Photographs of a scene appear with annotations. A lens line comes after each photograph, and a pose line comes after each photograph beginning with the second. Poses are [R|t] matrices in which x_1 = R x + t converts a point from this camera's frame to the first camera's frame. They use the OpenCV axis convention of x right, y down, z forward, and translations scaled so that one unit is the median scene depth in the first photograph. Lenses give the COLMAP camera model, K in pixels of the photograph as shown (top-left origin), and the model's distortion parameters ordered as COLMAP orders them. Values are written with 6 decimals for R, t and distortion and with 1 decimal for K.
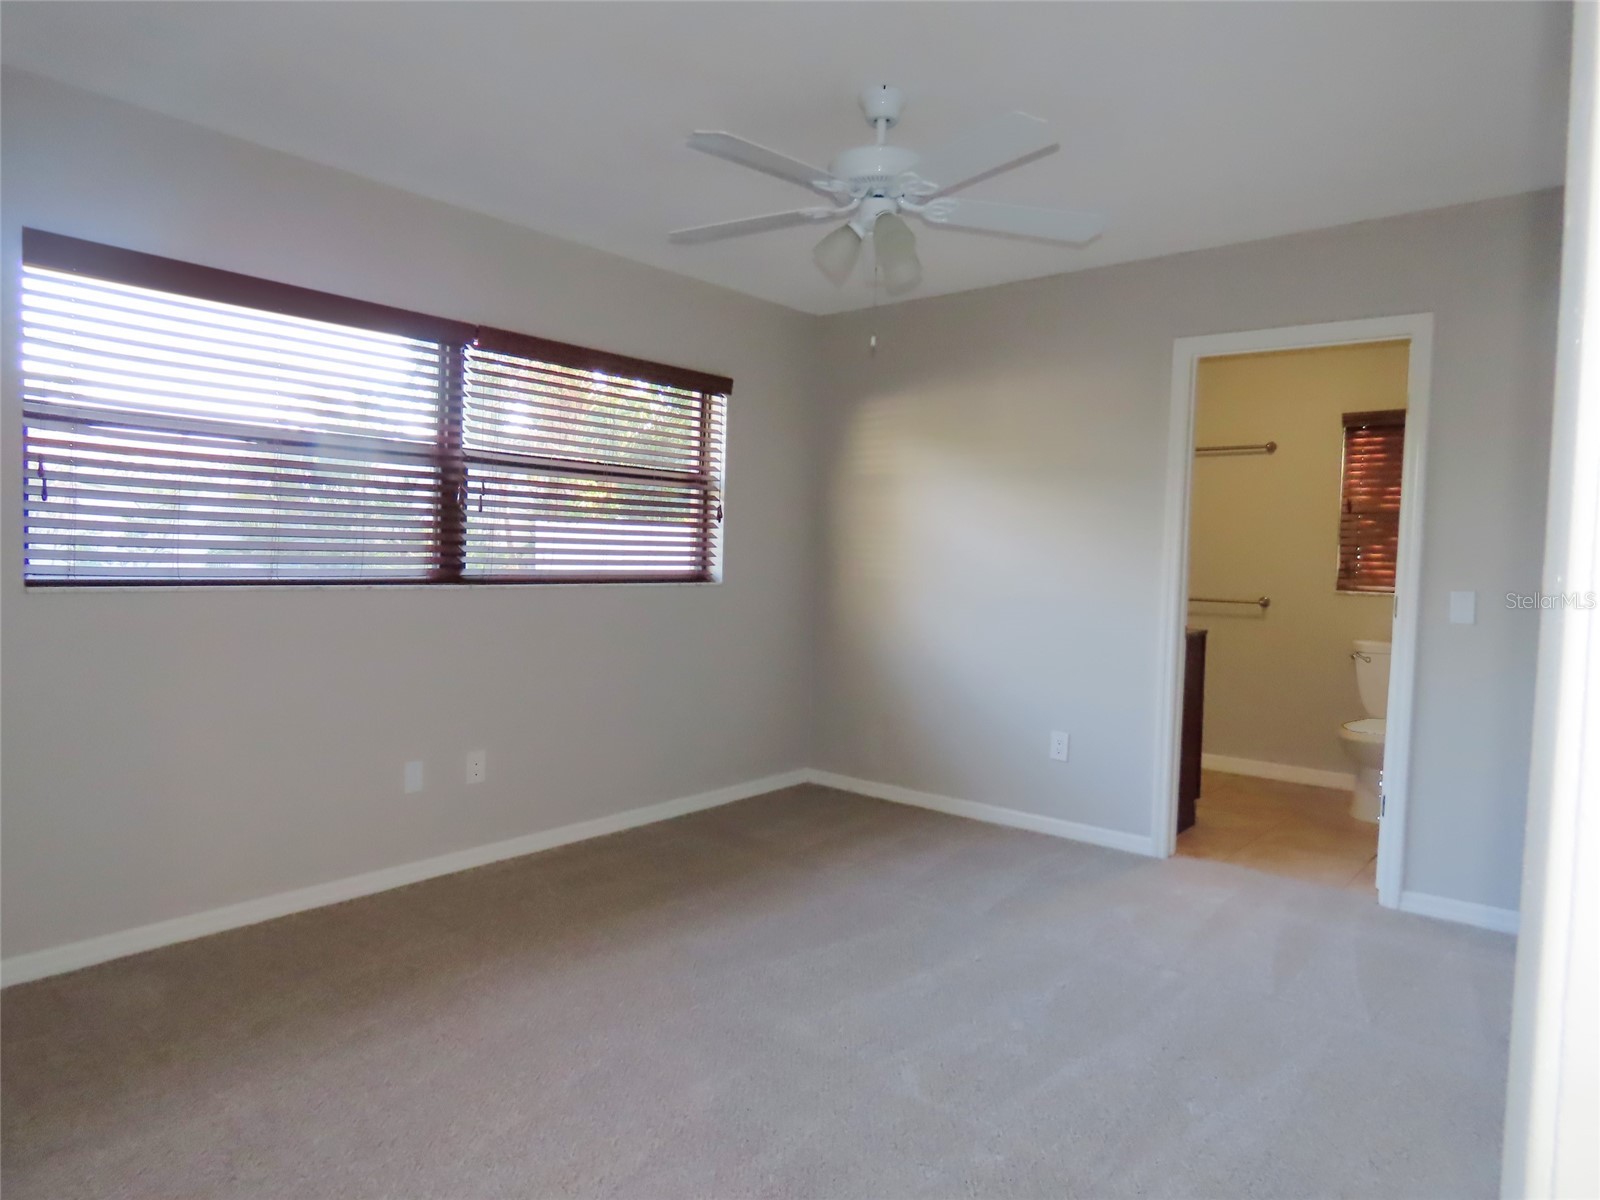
lens RADIAL K [[1010.1, 0, 802.9], [0, 1010.1, 598.3], [0, 0, 1]] dist [-0.006083, 0.000735]
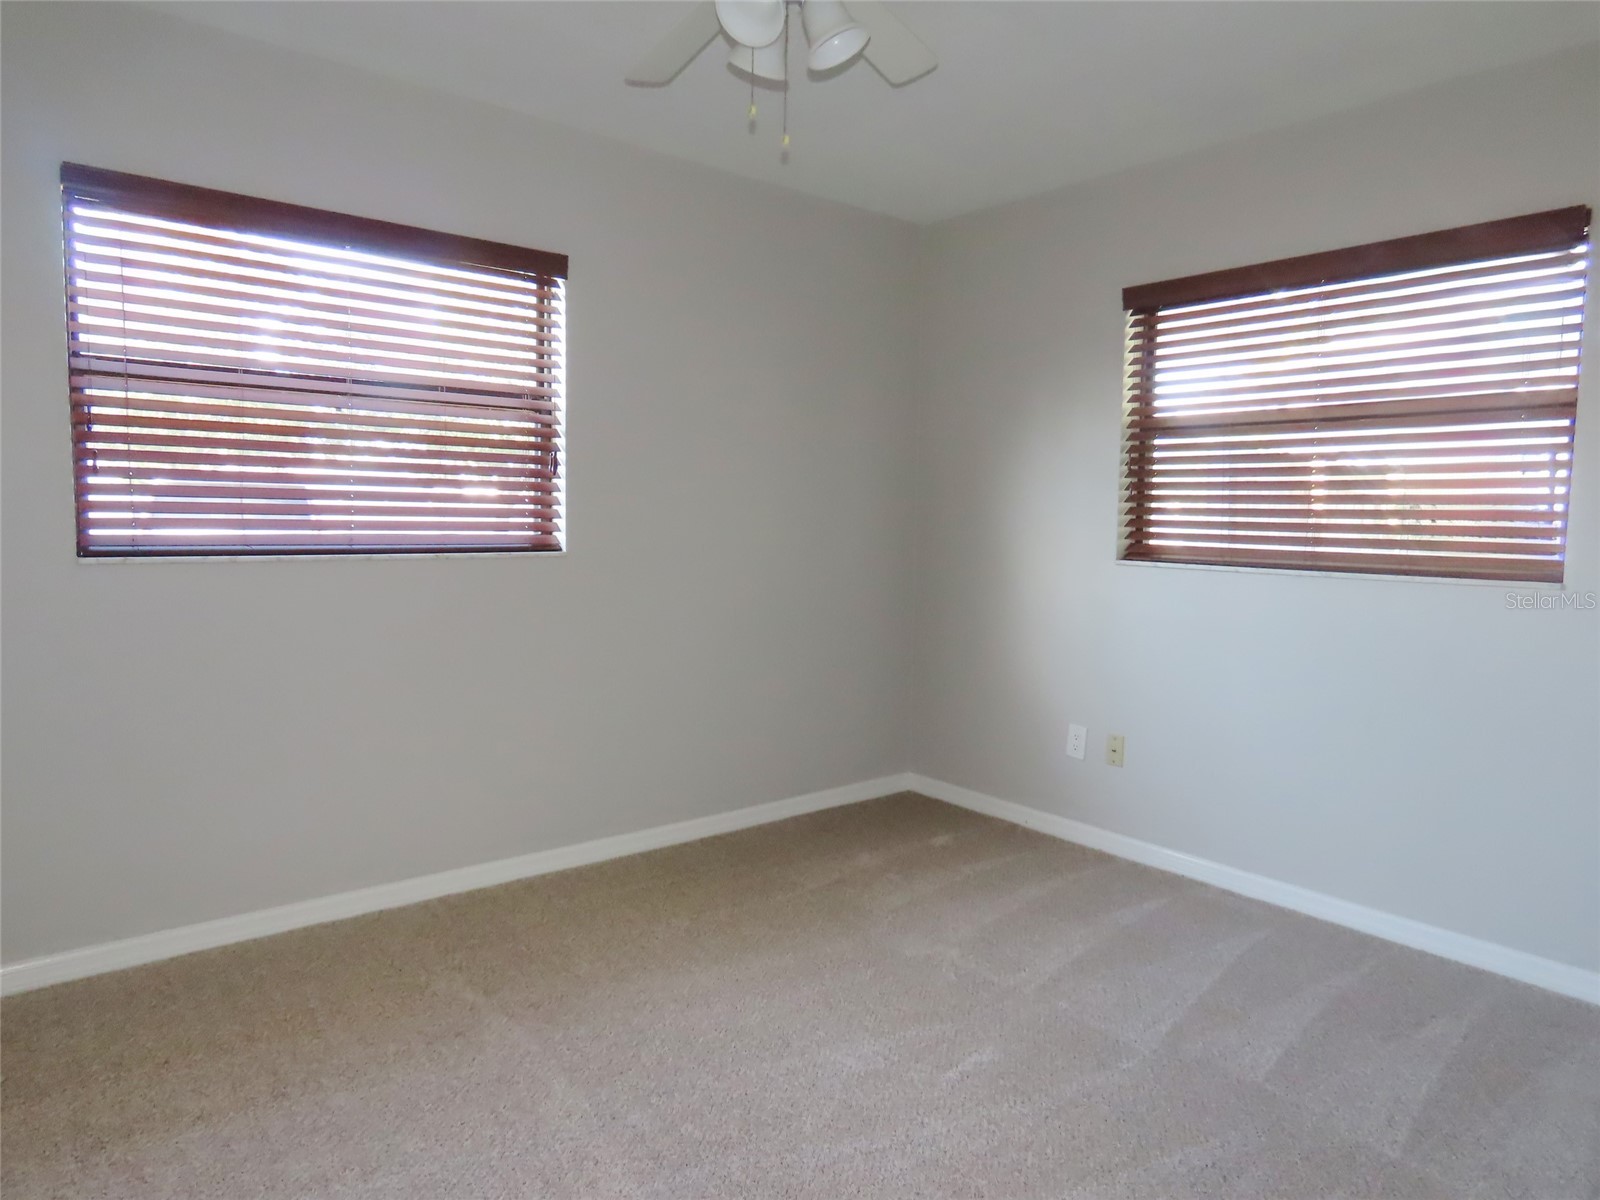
lens RADIAL K [[1022.4, 0, 937.4], [0, 1022.4, 605.9], [0, 0, 1]] dist [-0.003615, -0.001526]
pose [[0.990919, 0.004950, -0.134368, 0.154964], [0.000517, 0.999175, 0.040618, -0.004714], [0.134458, -0.040318, 0.990099, 0.190193]]
